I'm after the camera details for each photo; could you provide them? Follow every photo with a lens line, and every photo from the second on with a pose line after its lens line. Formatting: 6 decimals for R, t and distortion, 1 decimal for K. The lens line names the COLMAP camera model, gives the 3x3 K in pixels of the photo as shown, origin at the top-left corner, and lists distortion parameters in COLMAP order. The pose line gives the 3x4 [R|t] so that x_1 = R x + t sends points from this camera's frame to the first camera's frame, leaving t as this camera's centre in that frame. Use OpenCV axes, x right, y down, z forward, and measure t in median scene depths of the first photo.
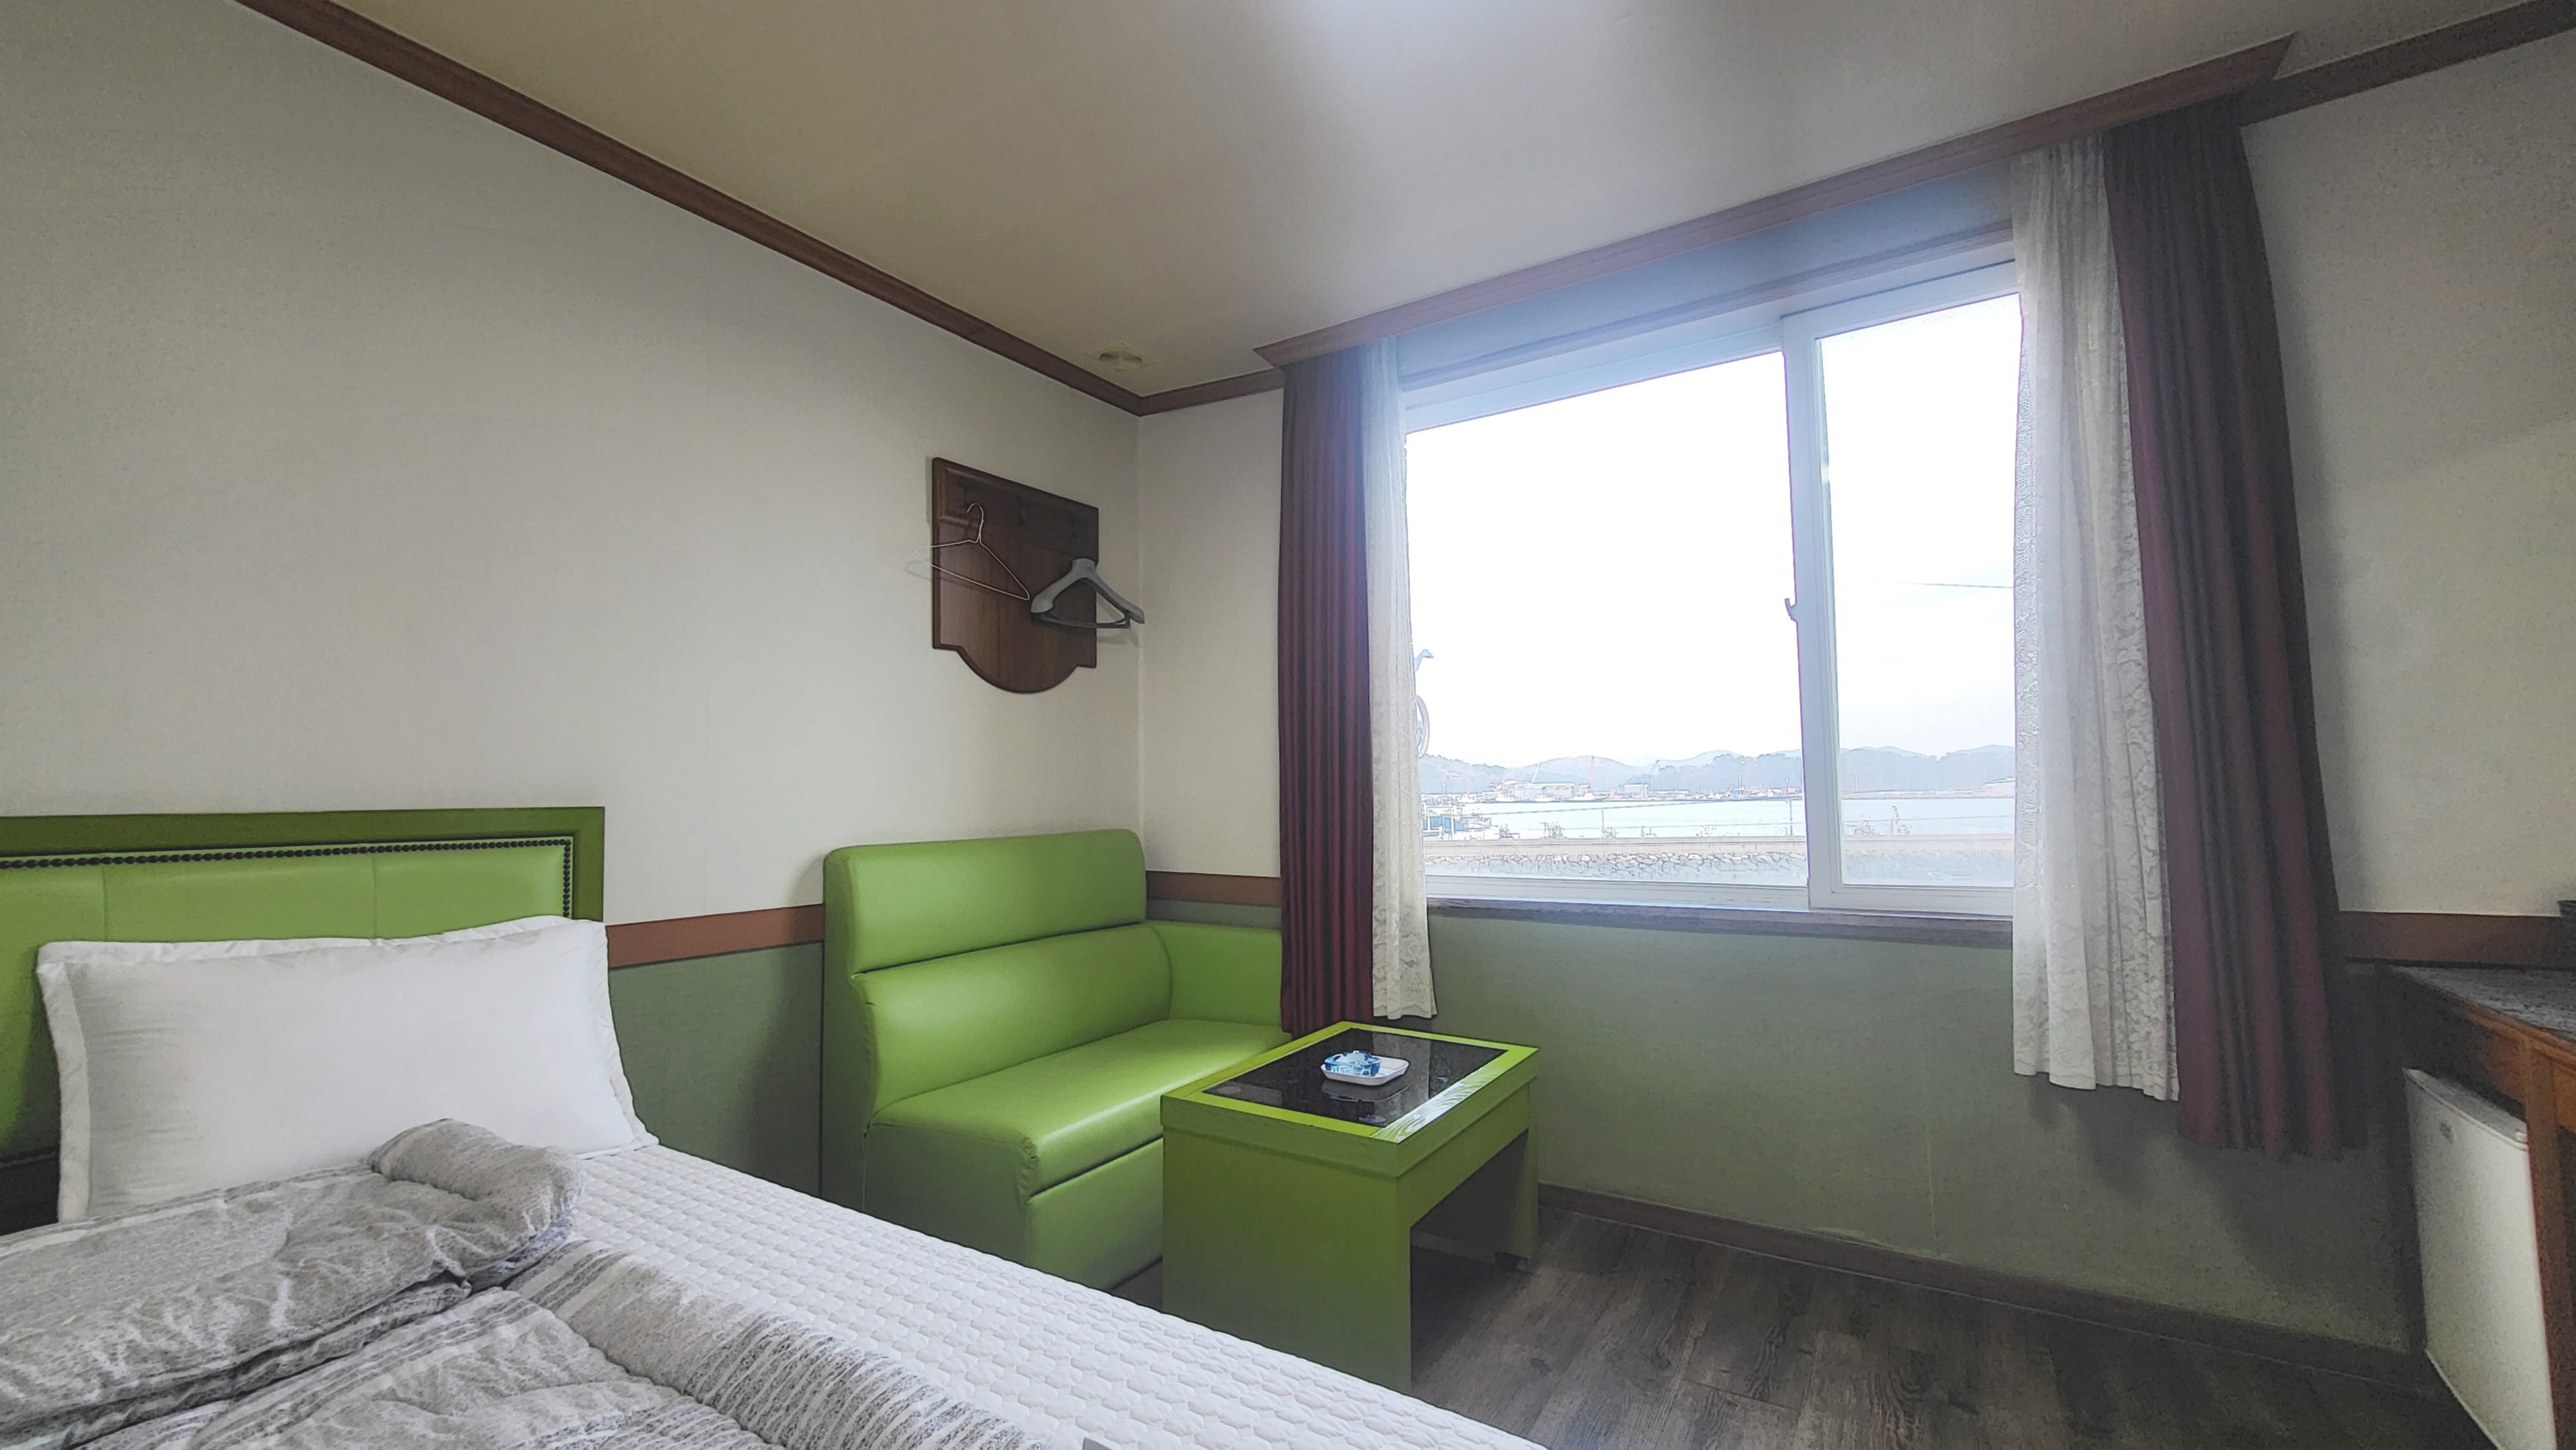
lens RADIAL K [[1014.4, 0, 1305.2], [0, 1014.4, 739.8], [0, 0, 1]] dist [0.009115, -0.002314]
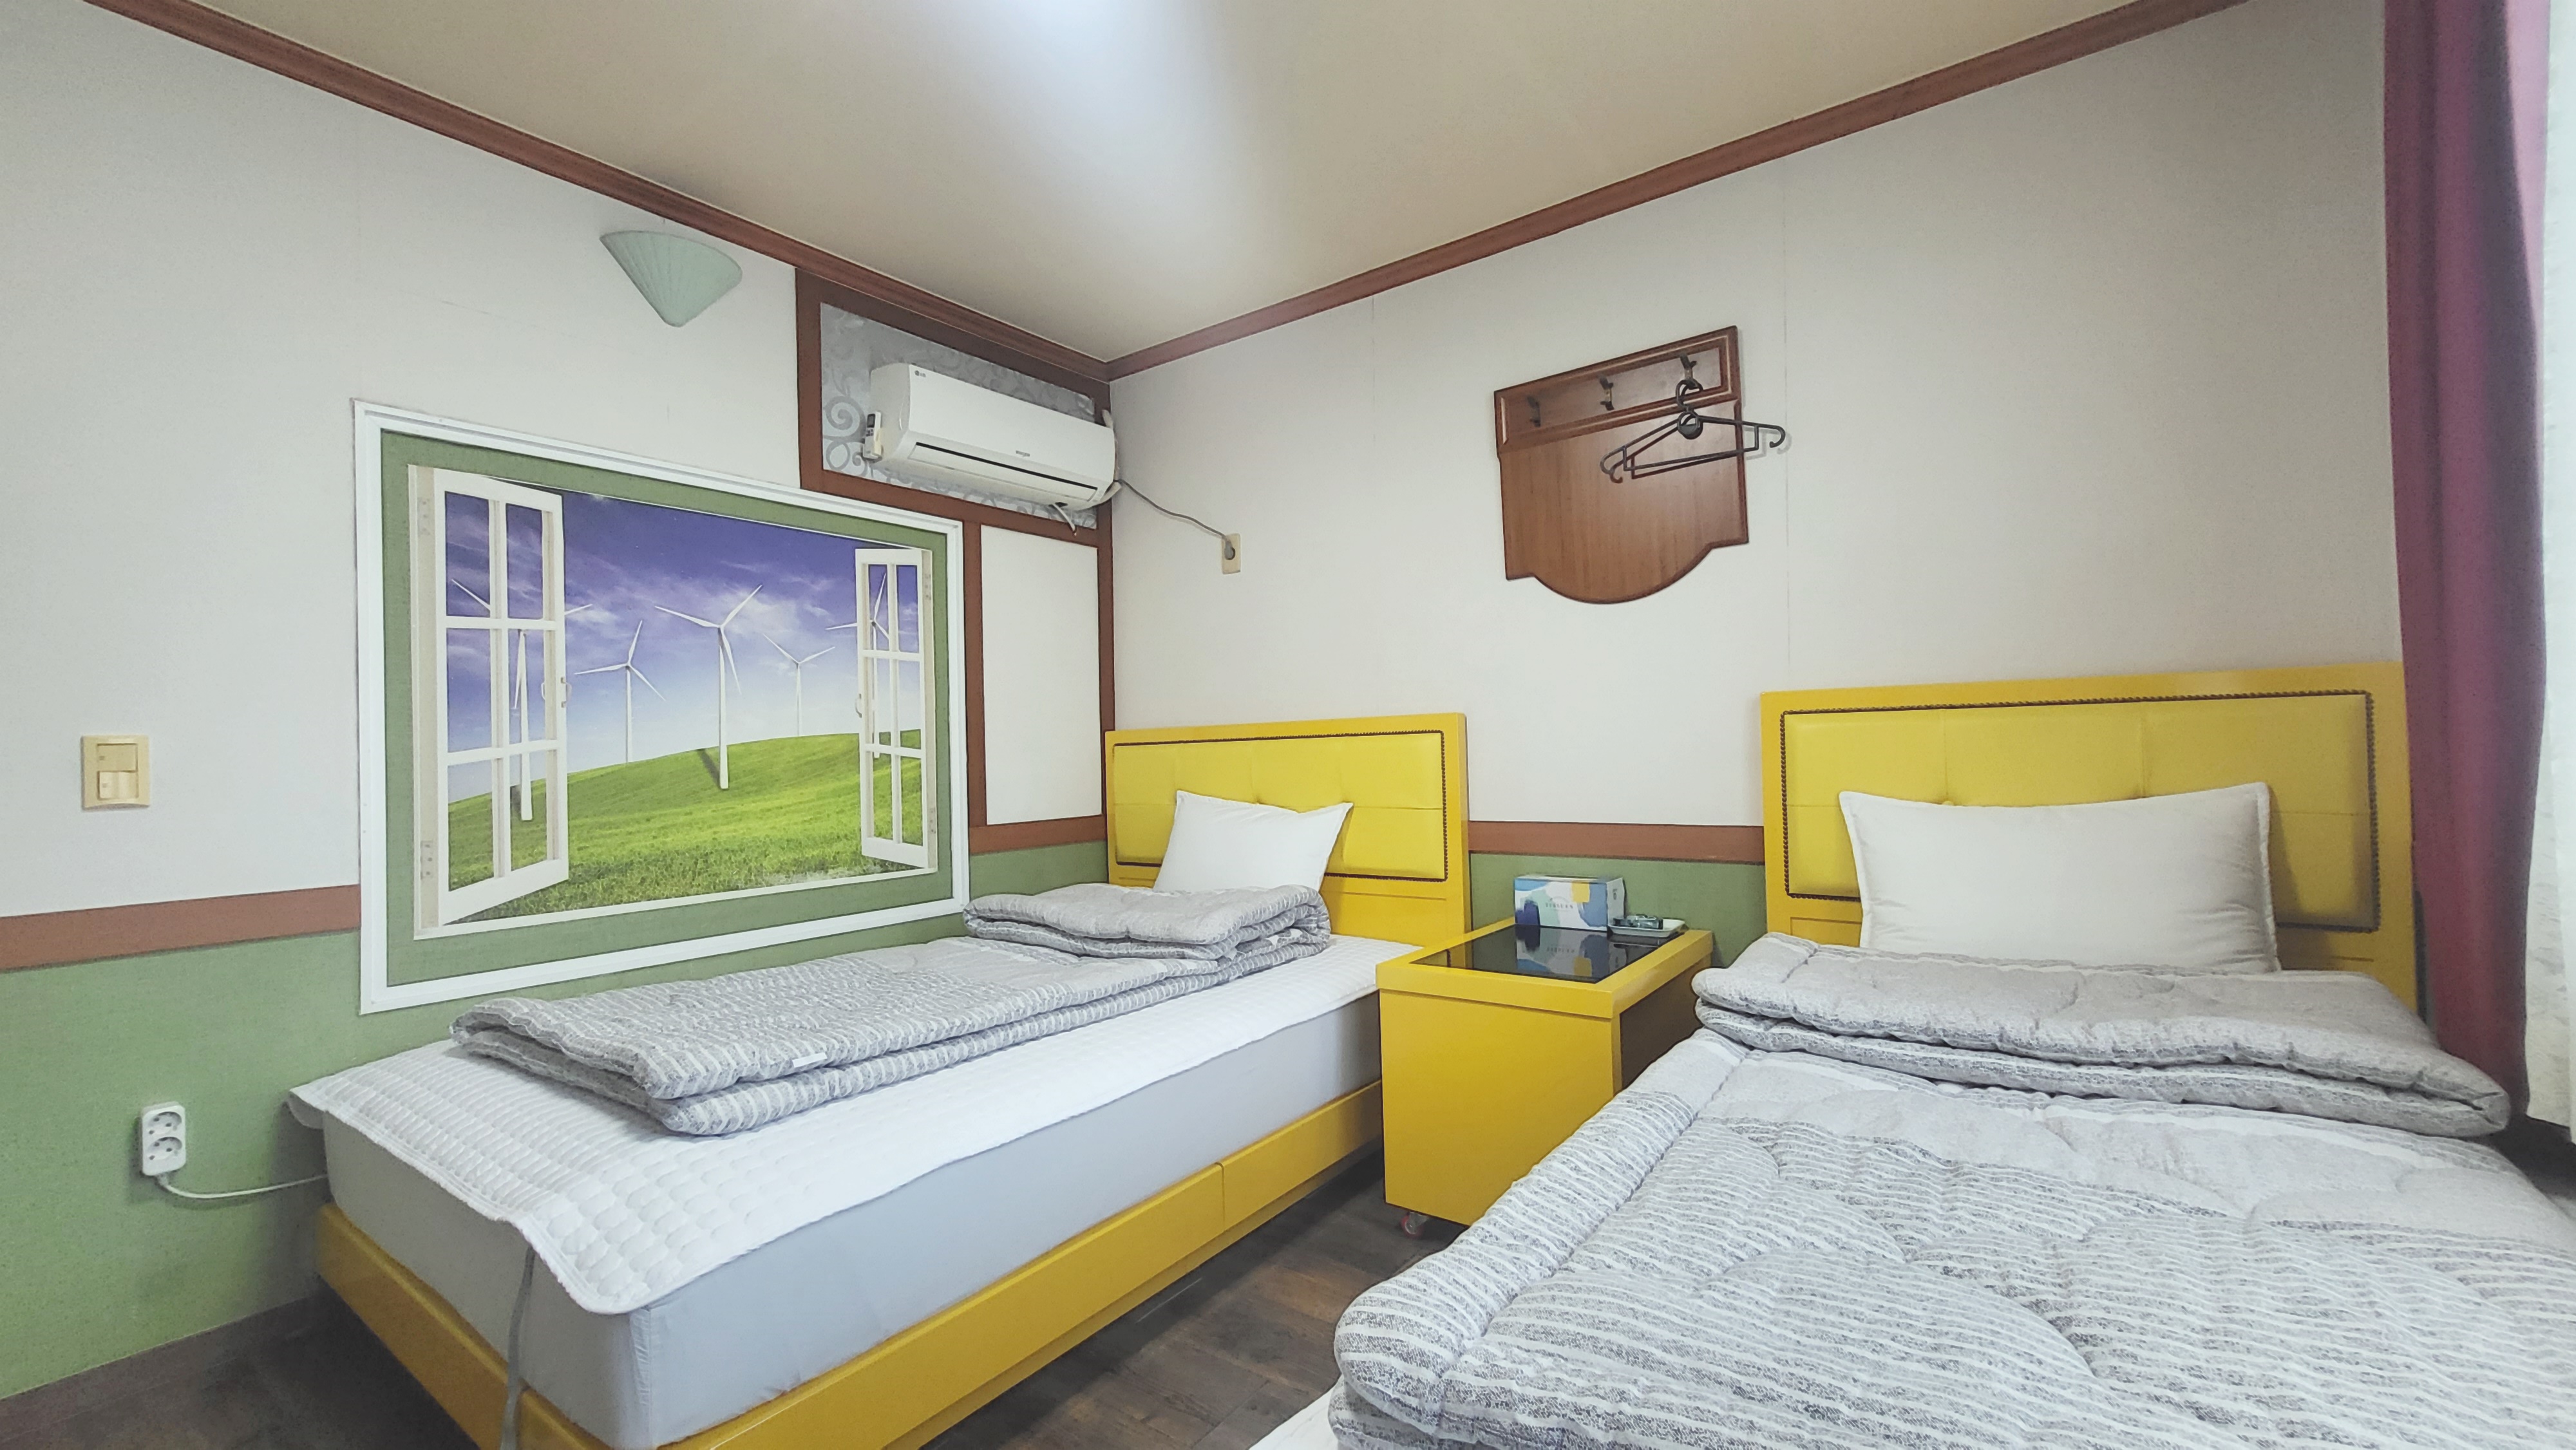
lens RADIAL K [[1014.4, 0, 1305.2], [0, 1014.4, 739.8], [0, 0, 1]] dist [0.009115, -0.002314]
pose [[-0.055114, -0.023021, -0.998215, 0.577231], [0.063366, 0.997638, -0.026507, 0.077193], [0.996467, -0.064714, -0.053525, 0.699249]]
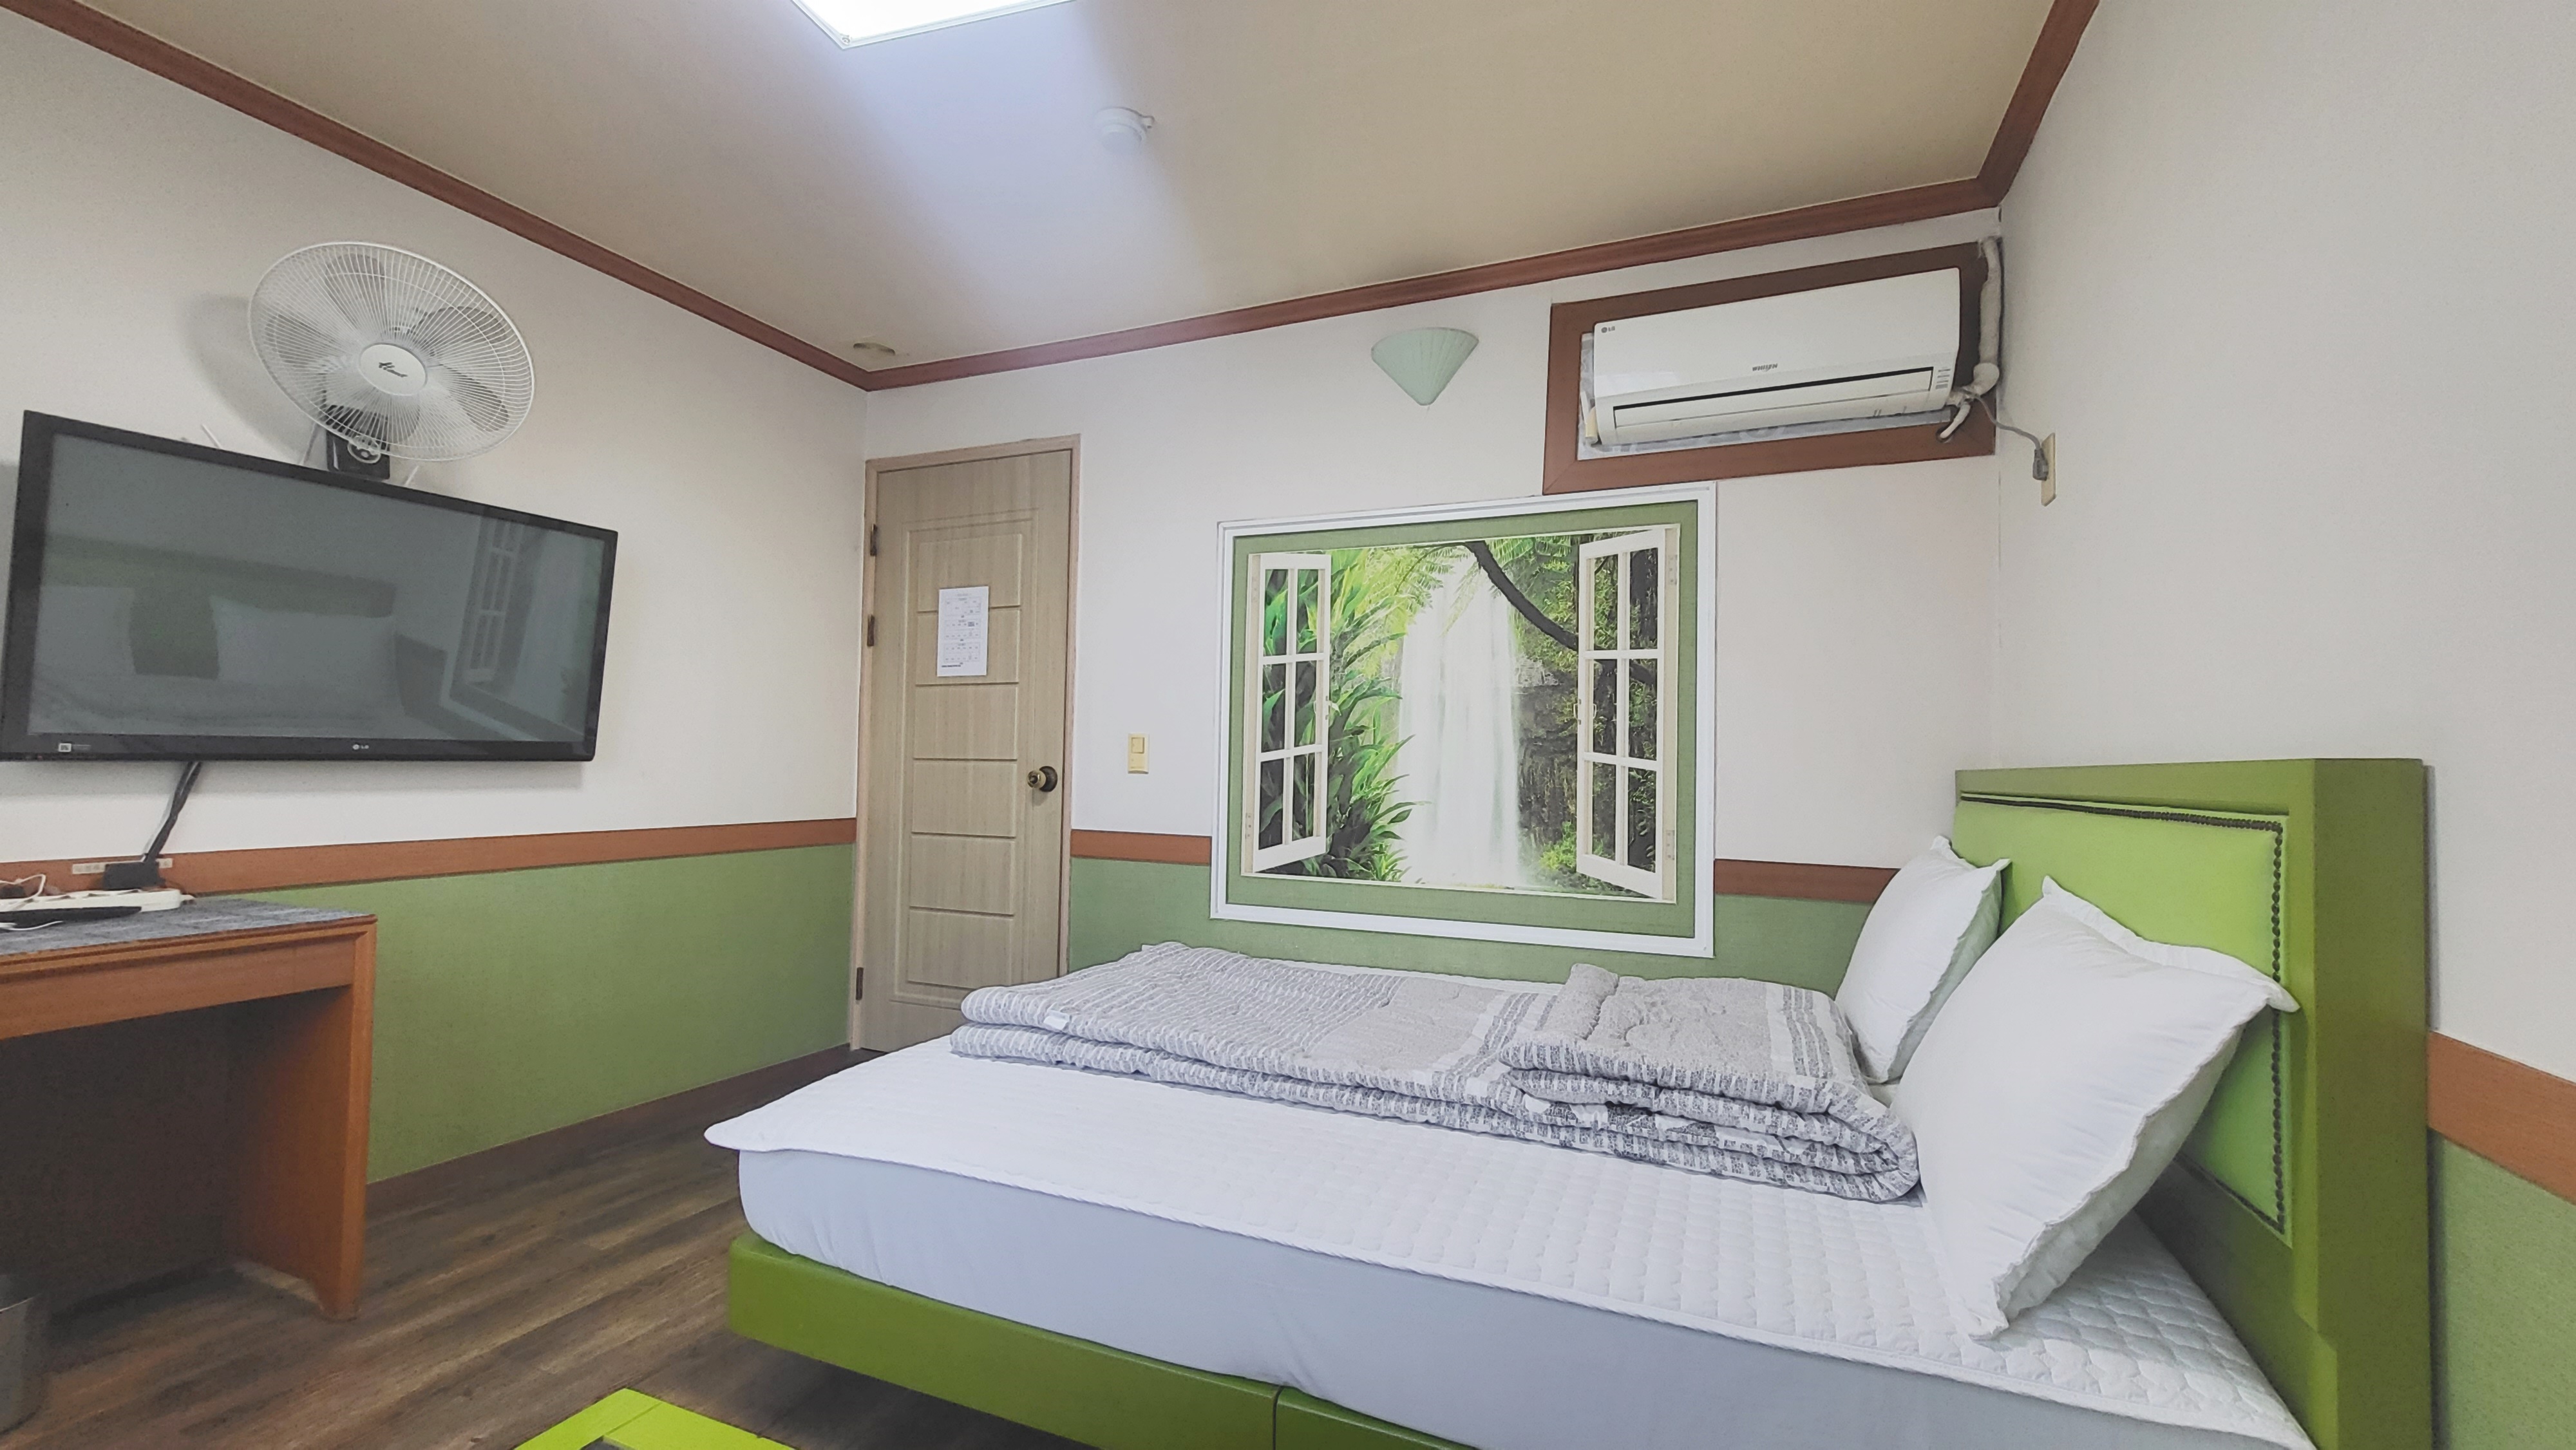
lens RADIAL K [[1014.4, 0, 1305.2], [0, 1014.4, 739.8], [0, 0, 1]] dist [0.009115, -0.002314]
pose [[-0.984577, -0.020432, -0.173753, 0.060331], [-0.014465, 0.999264, -0.035539, 0.053520], [0.174351, -0.032478, -0.984148, 1.053143]]
